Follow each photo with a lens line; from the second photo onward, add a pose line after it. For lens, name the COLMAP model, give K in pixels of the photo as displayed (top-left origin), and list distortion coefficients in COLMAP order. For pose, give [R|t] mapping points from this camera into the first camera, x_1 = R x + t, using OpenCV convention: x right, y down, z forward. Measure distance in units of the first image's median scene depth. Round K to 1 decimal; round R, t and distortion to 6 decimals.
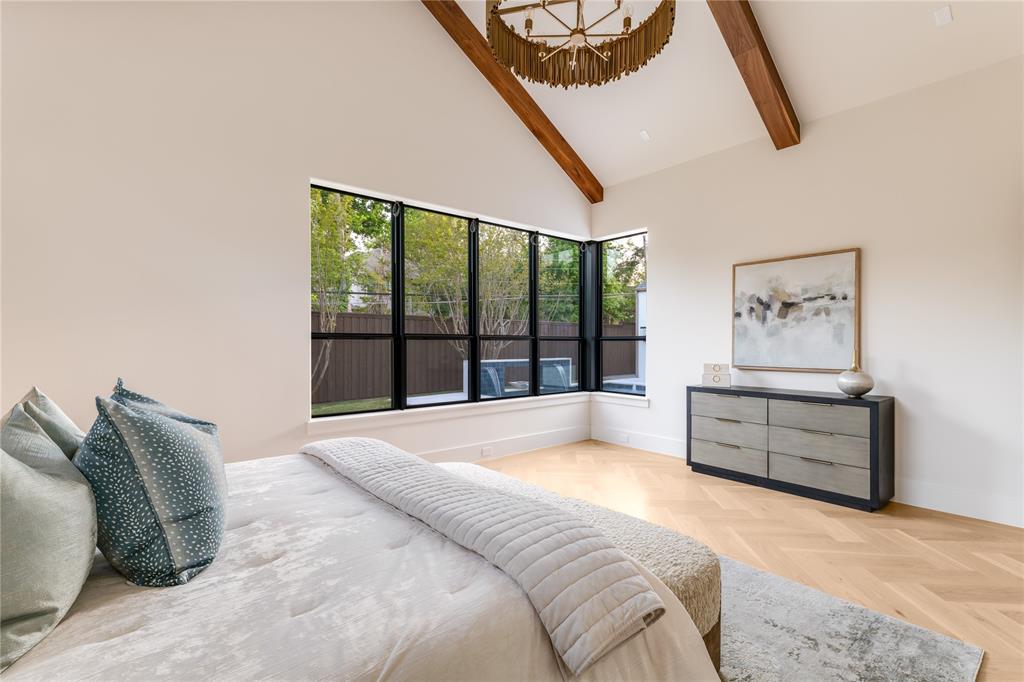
lens RADIAL K [[467.8, 0, 514.8], [0, 467.8, 341.7], [0, 0, 1]] dist [-0.000160, -0.000002]
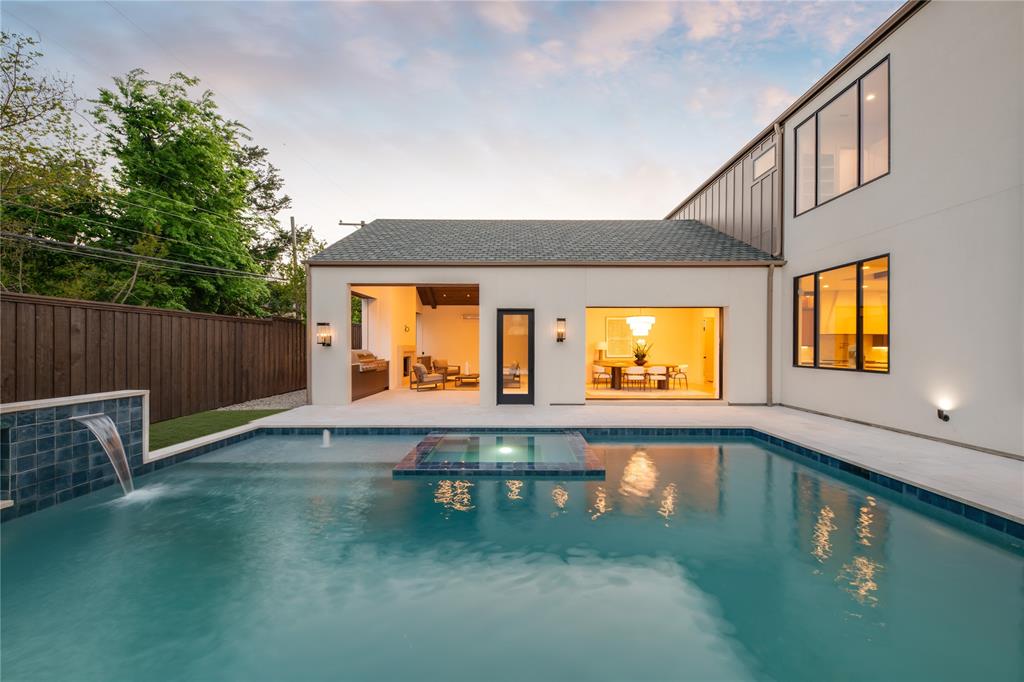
lens RADIAL K [[361.9, 0, 512.7], [0, 361.9, 346.0], [0, 0, 1]] dist [0.000595, -0.000855]
pose [[0.647215, 0.002833, 0.762302, 0.049304], [-0.002295, 0.999996, -0.001768, -0.000879], [-0.762304, -0.000606, 0.647219, 0.326565]]
